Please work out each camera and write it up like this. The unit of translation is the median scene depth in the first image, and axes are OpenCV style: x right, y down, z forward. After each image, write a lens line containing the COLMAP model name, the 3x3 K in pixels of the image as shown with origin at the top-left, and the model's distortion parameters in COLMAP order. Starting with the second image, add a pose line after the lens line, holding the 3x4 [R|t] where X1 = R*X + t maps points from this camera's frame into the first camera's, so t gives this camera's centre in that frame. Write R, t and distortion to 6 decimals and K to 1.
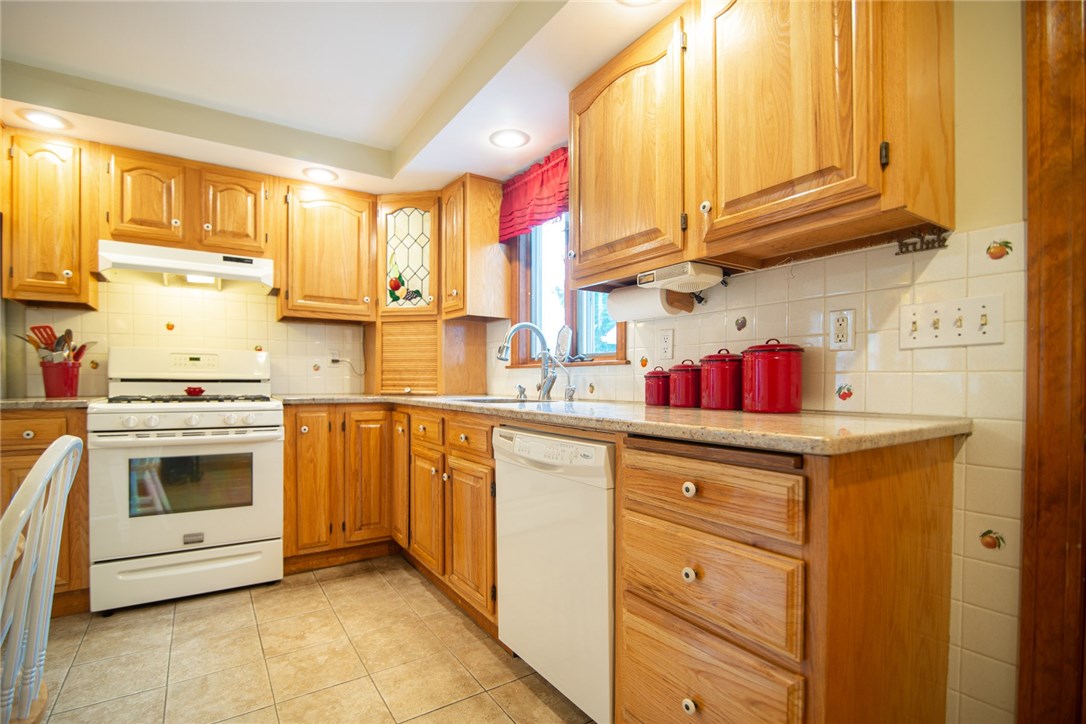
lens RADIAL K [[526.0, 0, 543.3], [0, 526.0, 388.9], [0, 0, 1]] dist [-0.017495, -0.000165]
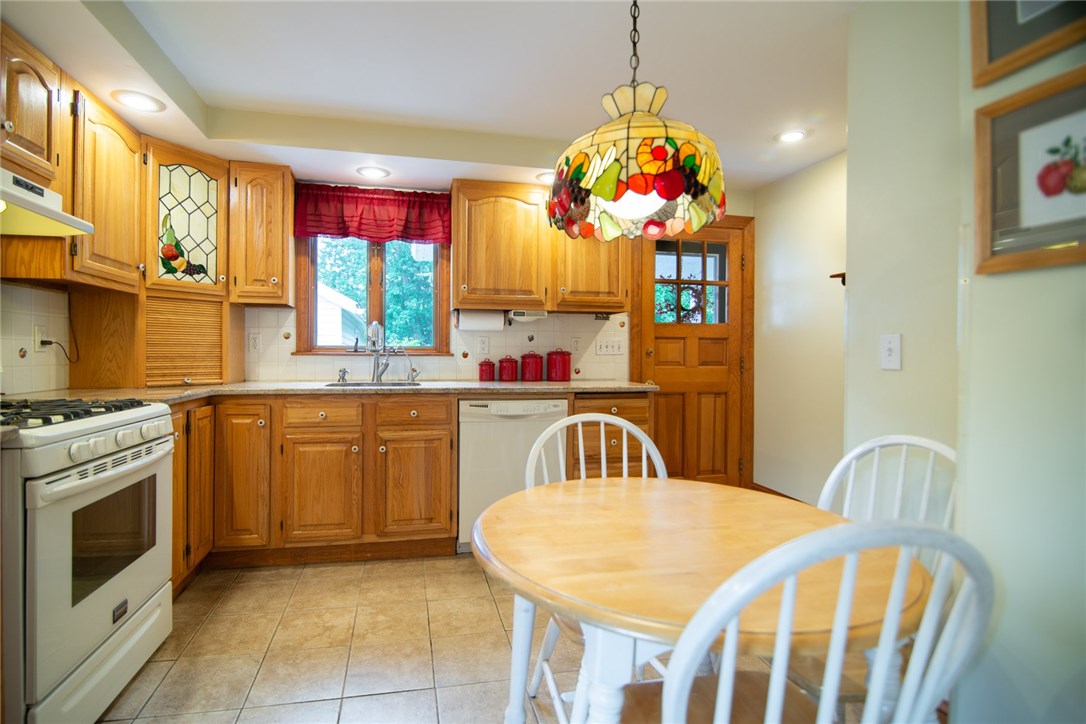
lens RADIAL K [[507.4, 0, 540.3], [0, 507.4, 353.3], [0, 0, 1]] dist [-0.000844, -0.000383]
pose [[0.319034, -0.001246, 0.947742, -1.117329], [0.005207, 0.999986, -0.000438, -0.049523], [-0.947729, 0.005074, 0.319036, 0.257250]]
